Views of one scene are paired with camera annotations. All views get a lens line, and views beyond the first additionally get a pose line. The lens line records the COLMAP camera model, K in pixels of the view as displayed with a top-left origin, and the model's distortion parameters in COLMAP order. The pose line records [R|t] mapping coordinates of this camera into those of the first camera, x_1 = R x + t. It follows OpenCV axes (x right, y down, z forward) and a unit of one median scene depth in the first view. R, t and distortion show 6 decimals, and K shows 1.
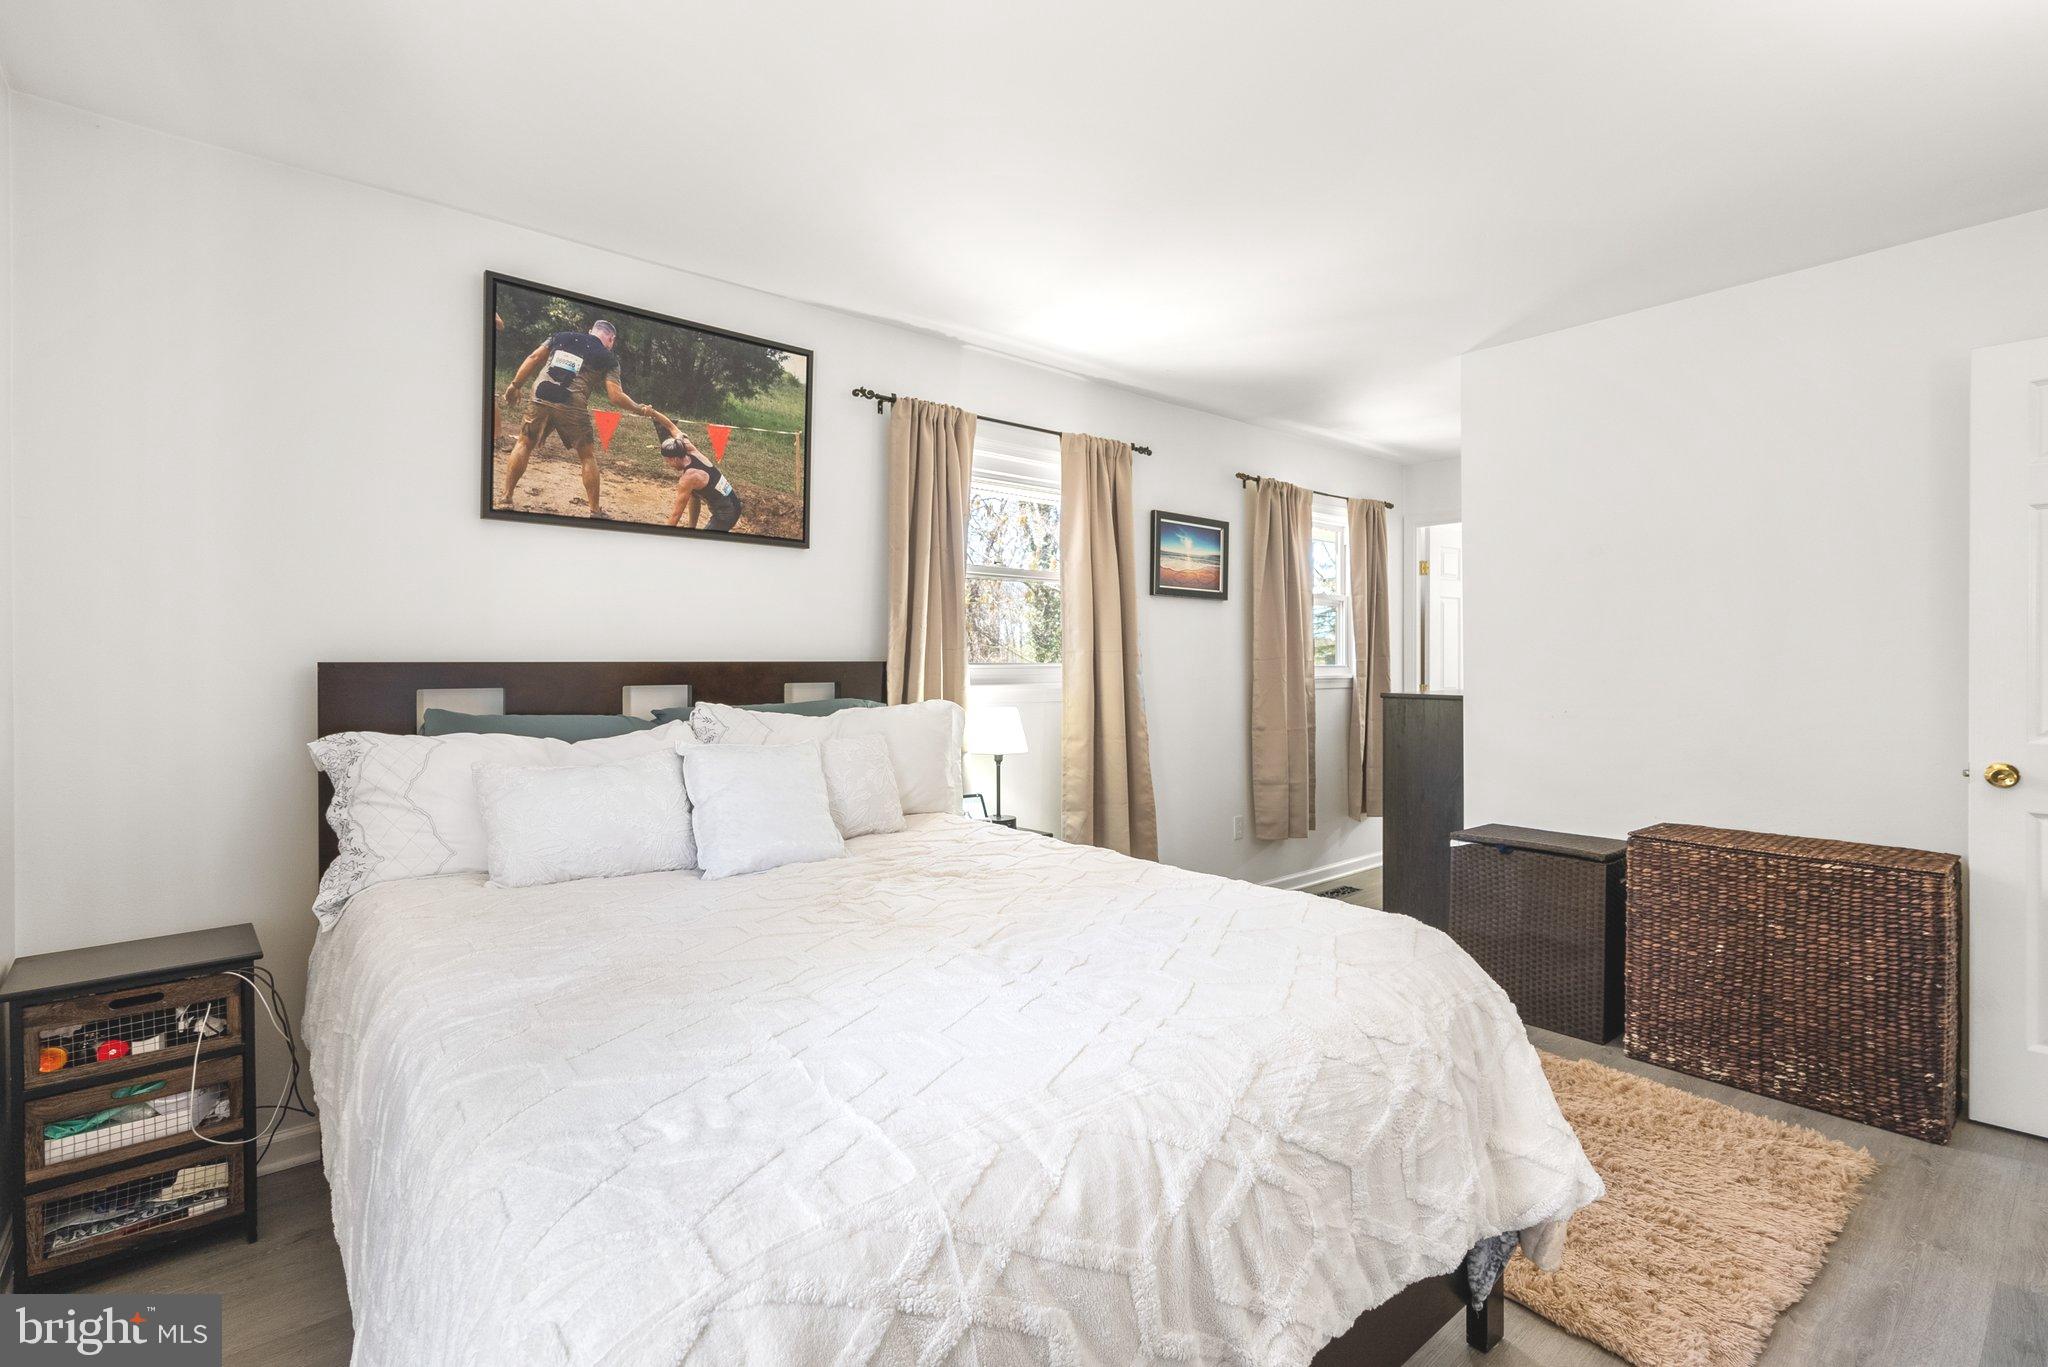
lens RADIAL K [[950.8, 0, 1018.2], [0, 950.8, 675.9], [0, 0, 1]] dist [-0.000107, 0.000563]
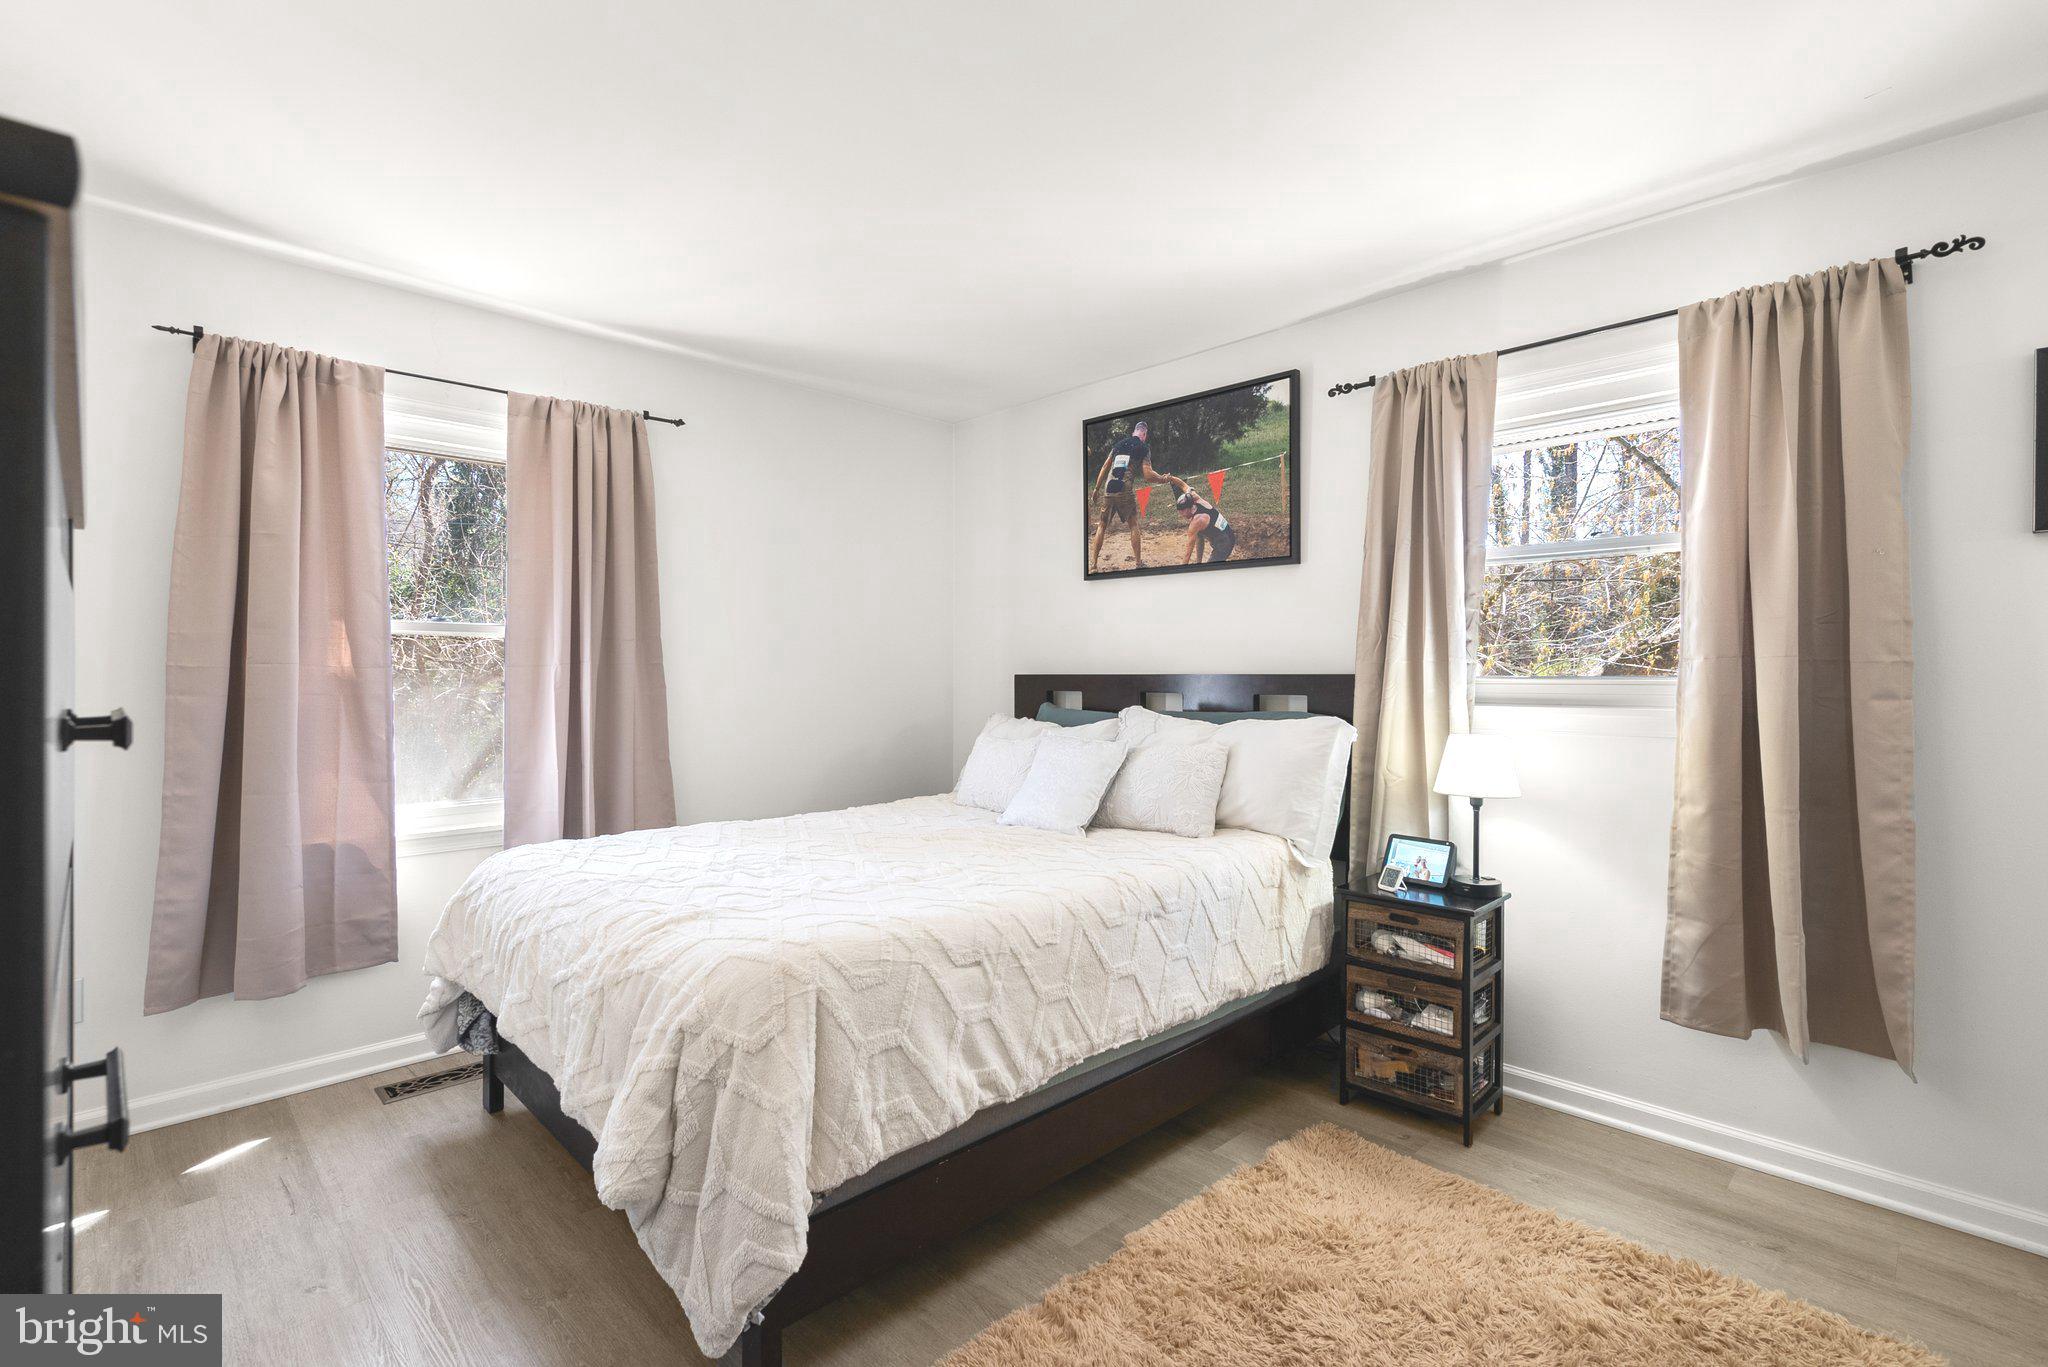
lens RADIAL K [[950.8, 0, 1018.2], [0, 950.8, 675.9], [0, 0, 1]] dist [-0.000107, 0.000563]
pose [[0.065334, 0.005073, -0.997851, 0.850448], [-0.012260, 0.999916, 0.004281, -0.015281], [0.997788, 0.011954, 0.065390, 0.697750]]
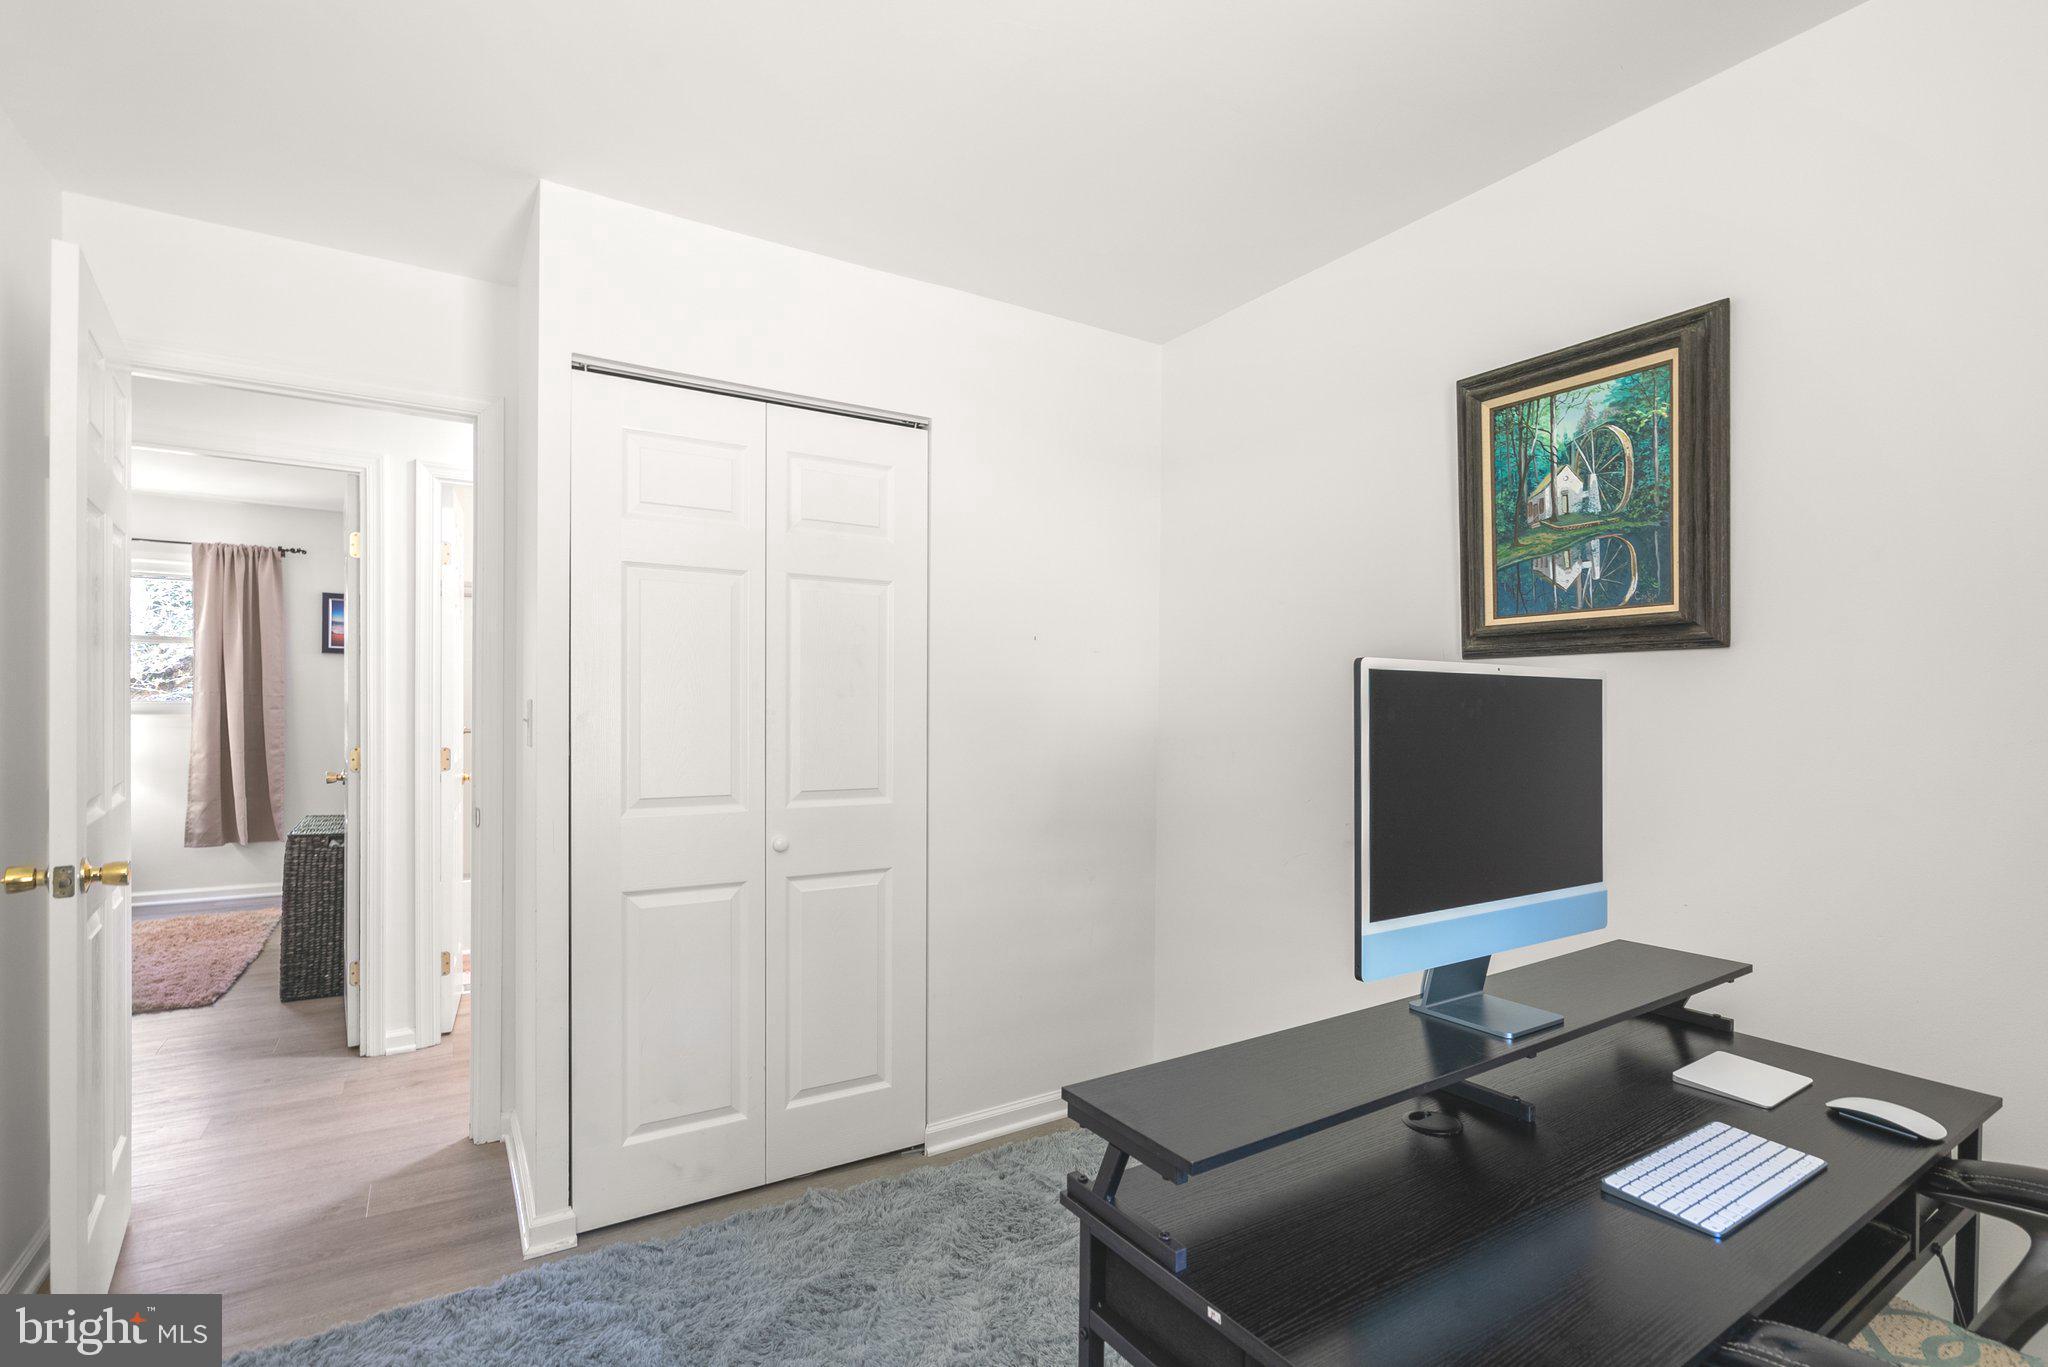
lens RADIAL K [[930.9, 0, 1009.3], [0, 930.9, 704.3], [0, 0, 1]] dist [-0.000899, -0.000020]
pose [[0.988979, 0.002971, -0.148026, 1.971256], [-0.004742, 0.999921, -0.011610, 0.003071], [0.147980, 0.012184, 0.988915, -0.286660]]
